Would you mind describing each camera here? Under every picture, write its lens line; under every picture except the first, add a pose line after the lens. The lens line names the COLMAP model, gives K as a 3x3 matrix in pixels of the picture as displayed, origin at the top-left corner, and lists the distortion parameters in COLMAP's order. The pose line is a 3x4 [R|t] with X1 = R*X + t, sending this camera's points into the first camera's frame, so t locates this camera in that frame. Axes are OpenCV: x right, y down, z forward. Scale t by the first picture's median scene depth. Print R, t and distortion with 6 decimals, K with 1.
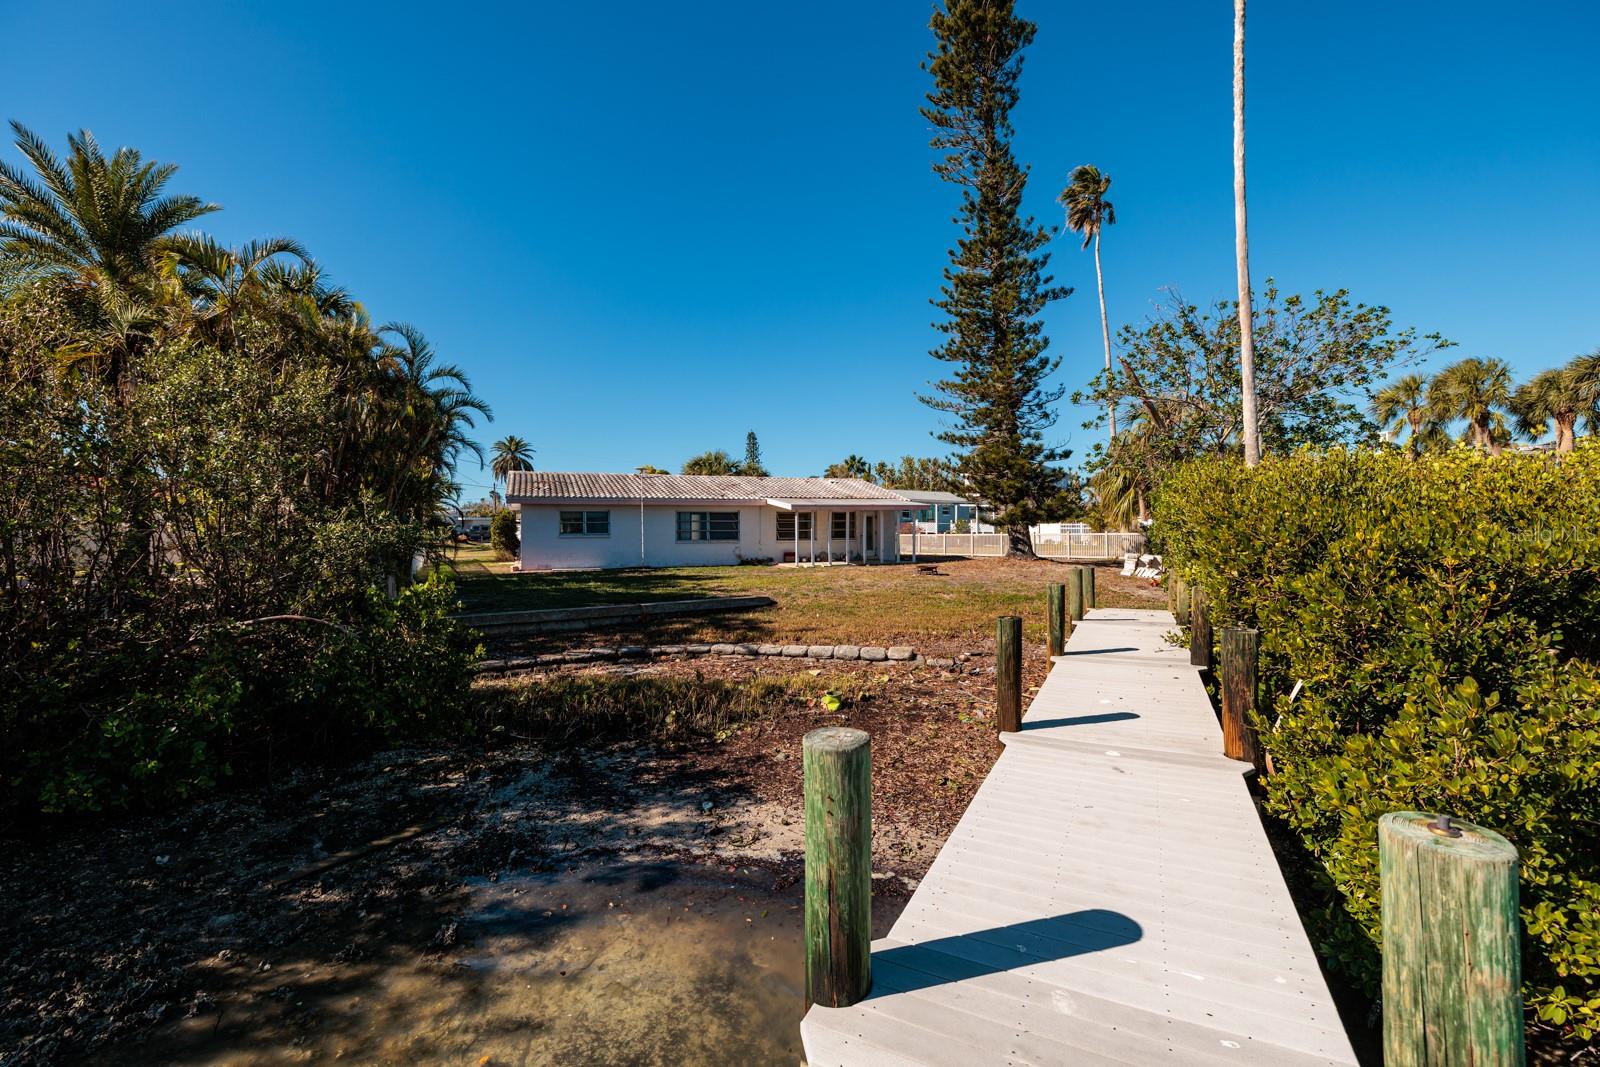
lens RADIAL K [[672.7, 0, 792.9], [0, 672.7, 523.7], [0, 0, 1]] dist [-0.000718, 0.000164]
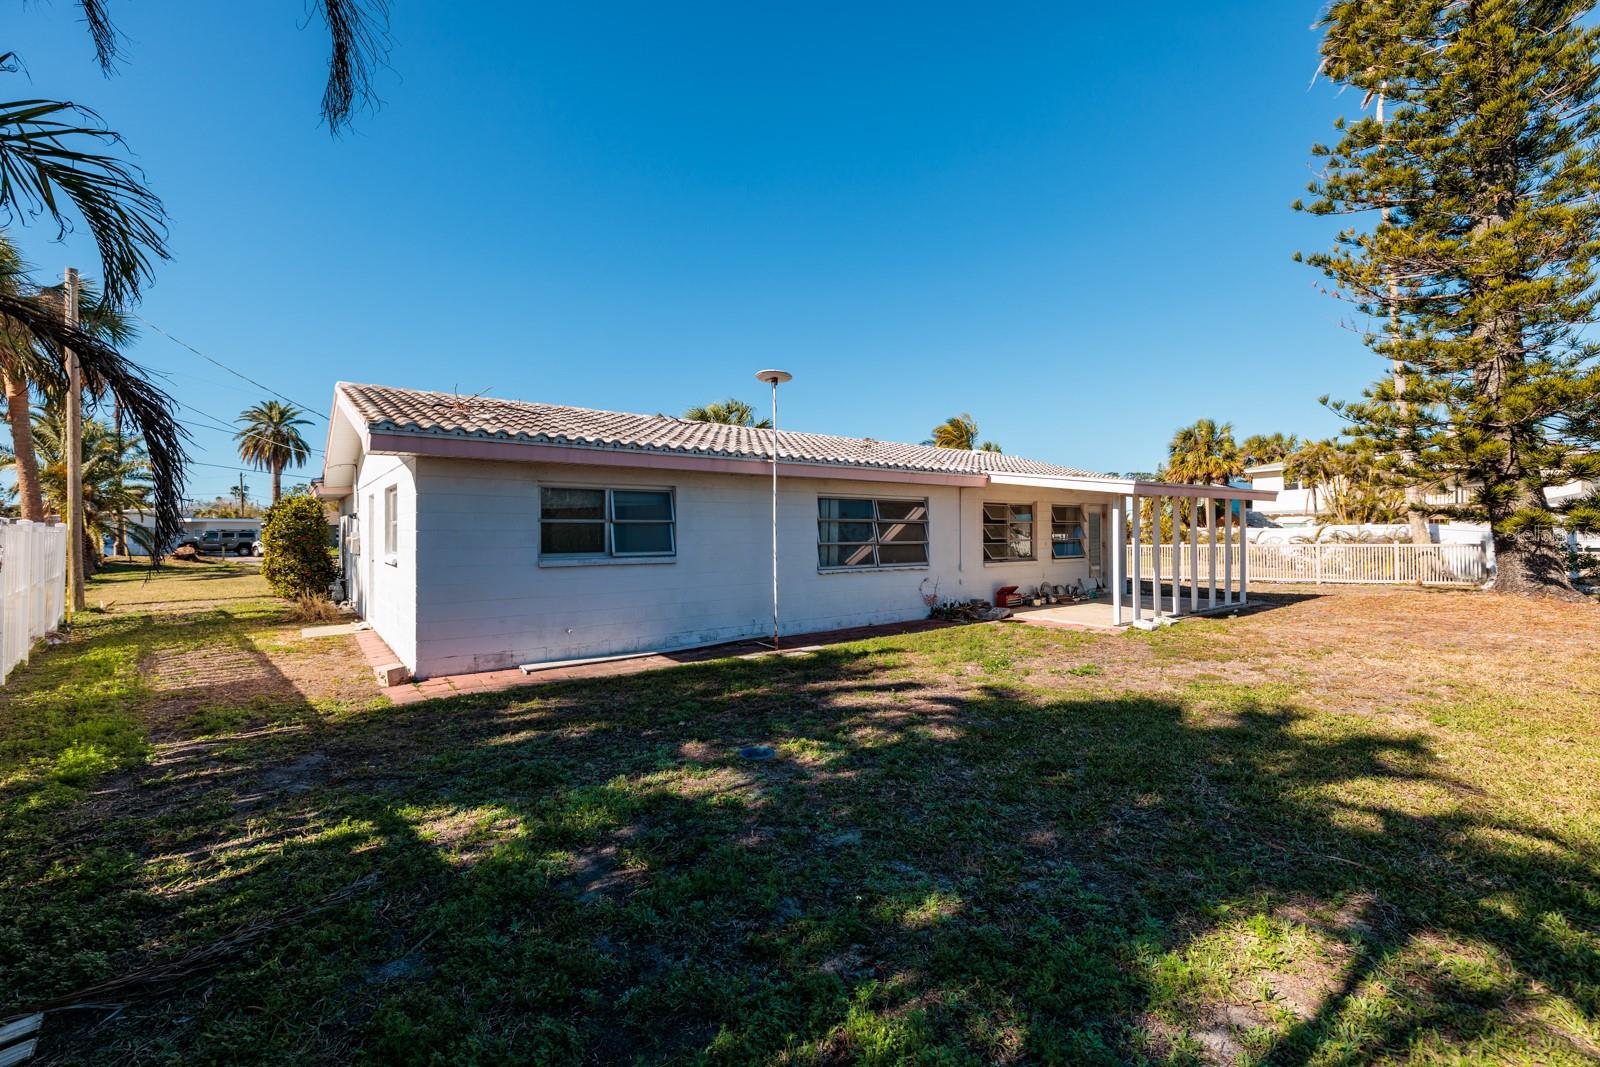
lens RADIAL K [[672.7, 0, 792.9], [0, 672.7, 523.7], [0, 0, 1]] dist [-0.000718, 0.000164]
pose [[0.962253, 0.003917, 0.272128, -0.292168], [-0.001687, 0.999963, -0.008427, 0.001902], [-0.272151, 0.007650, 0.962224, 0.603664]]
